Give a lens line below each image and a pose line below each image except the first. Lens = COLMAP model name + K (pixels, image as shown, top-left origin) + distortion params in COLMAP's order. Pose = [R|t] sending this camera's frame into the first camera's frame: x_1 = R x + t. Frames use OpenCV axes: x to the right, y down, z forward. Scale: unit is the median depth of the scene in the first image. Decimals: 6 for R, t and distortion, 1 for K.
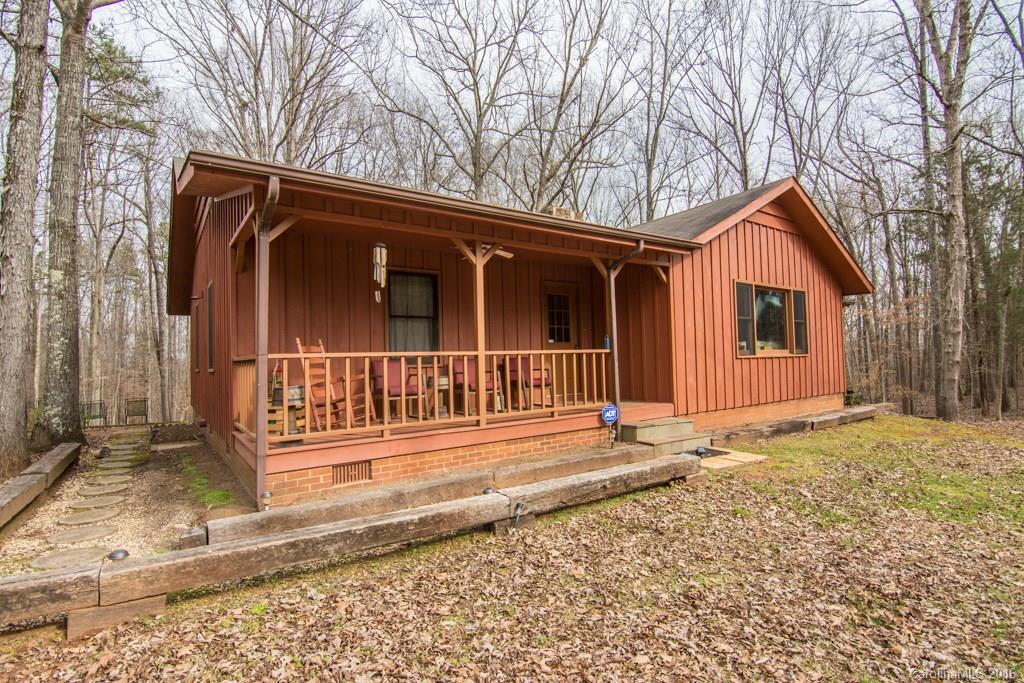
lens RADIAL K [[497.5, 0, 510.2], [0, 497.5, 340.0], [0, 0, 1]] dist [-0.011120, -0.005121]
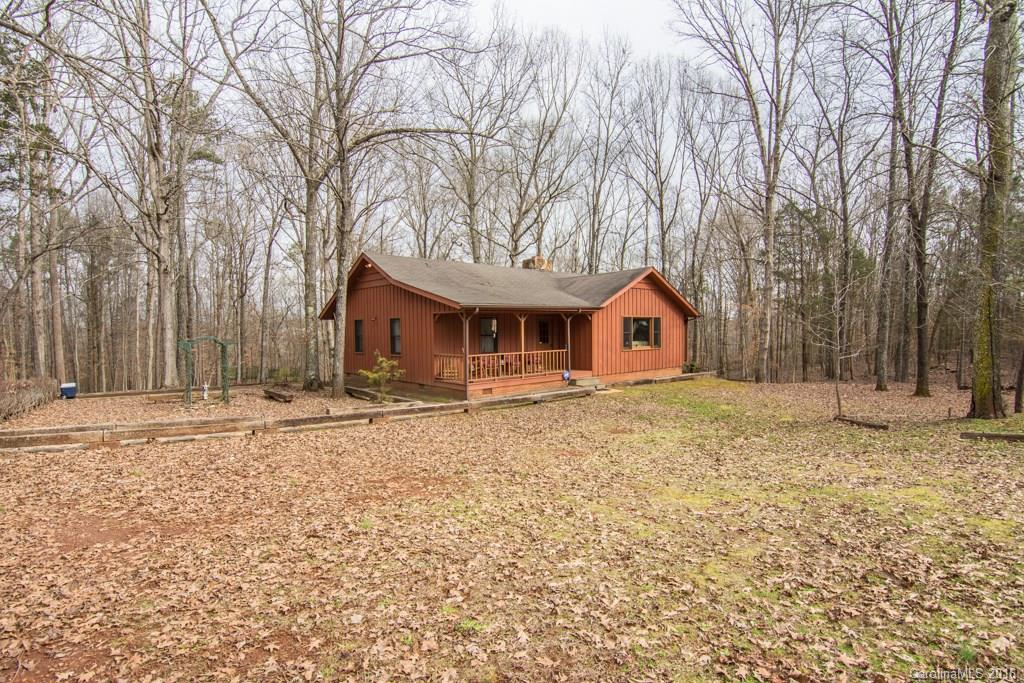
lens RADIAL K [[497.5, 0, 512.7], [0, 497.5, 338.4], [0, 0, 1]] dist [-0.011120, -0.005121]
pose [[0.995077, 0.011372, 0.098448, -0.254989], [-0.017301, 0.998073, 0.059582, -0.144490], [-0.097580, -0.060992, 0.993357, -1.167743]]
